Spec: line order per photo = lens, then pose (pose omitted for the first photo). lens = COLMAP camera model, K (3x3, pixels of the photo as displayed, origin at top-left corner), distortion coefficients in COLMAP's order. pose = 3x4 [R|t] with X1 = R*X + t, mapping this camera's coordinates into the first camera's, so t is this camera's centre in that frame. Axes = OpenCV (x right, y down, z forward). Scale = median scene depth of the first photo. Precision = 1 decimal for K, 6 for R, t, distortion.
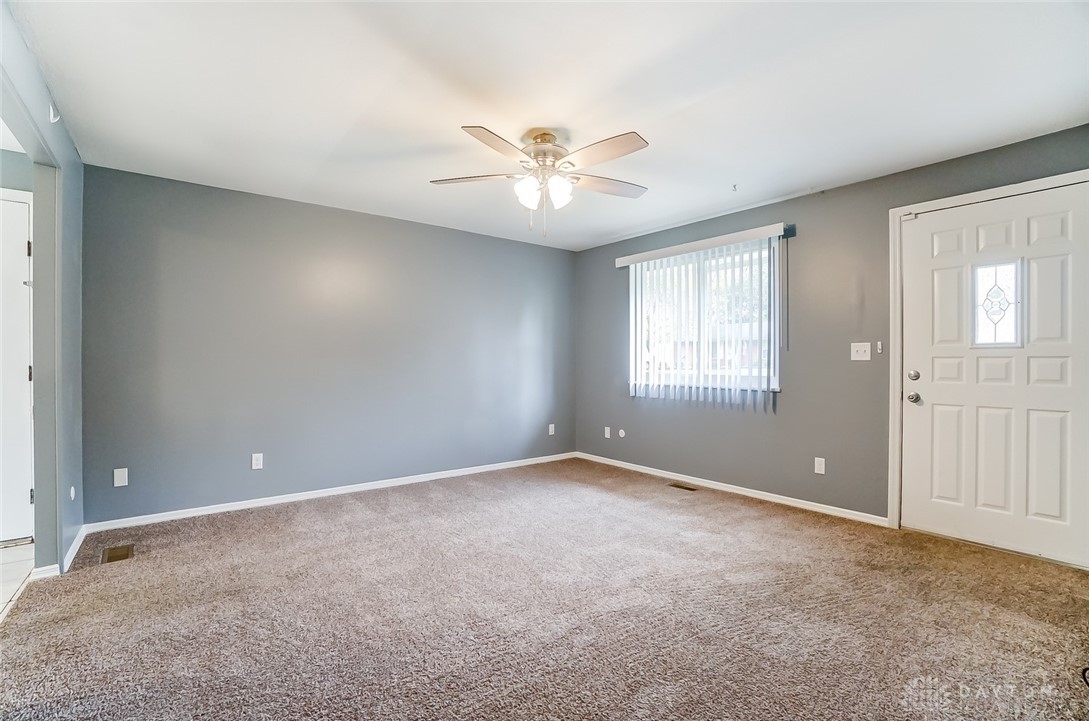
lens RADIAL K [[494.0, 0, 525.4], [0, 494.0, 361.6], [0, 0, 1]] dist [-0.069034, 0.026060]
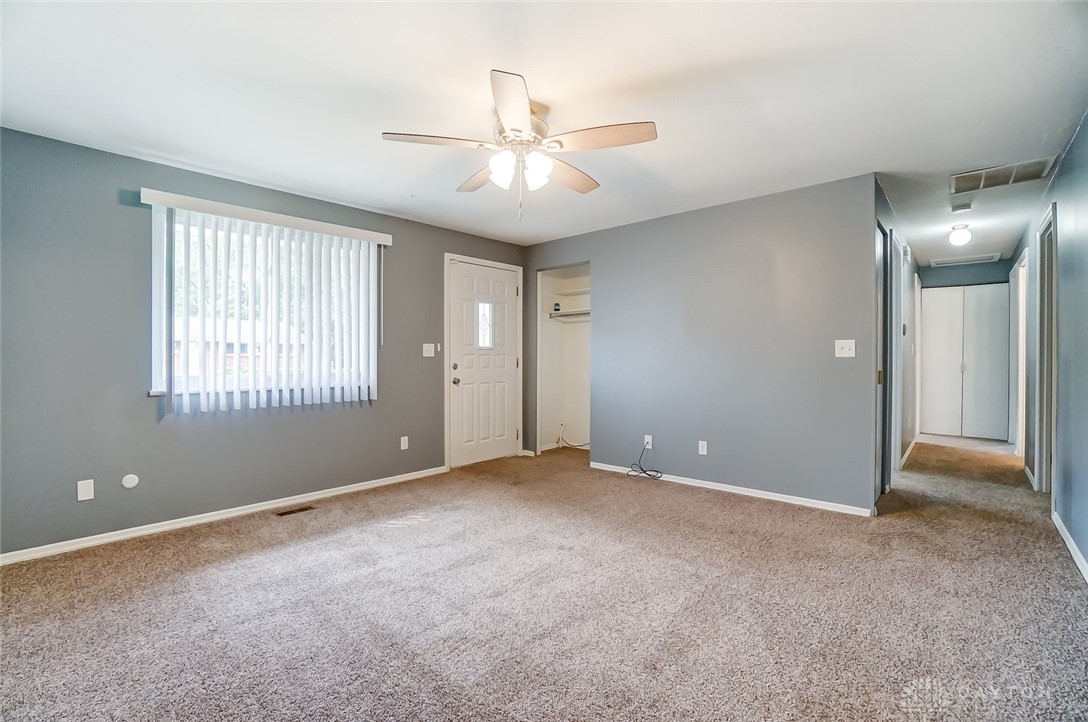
lens RADIAL K [[493.5, 0, 524.9], [0, 493.5, 362.1], [0, 0, 1]] dist [-0.069034, 0.026060]
pose [[-0.186206, -0.010490, 0.982455, -0.640197], [0.006195, 0.999911, 0.011850, -0.002534], [-0.982491, 0.008293, -0.186124, 0.891500]]
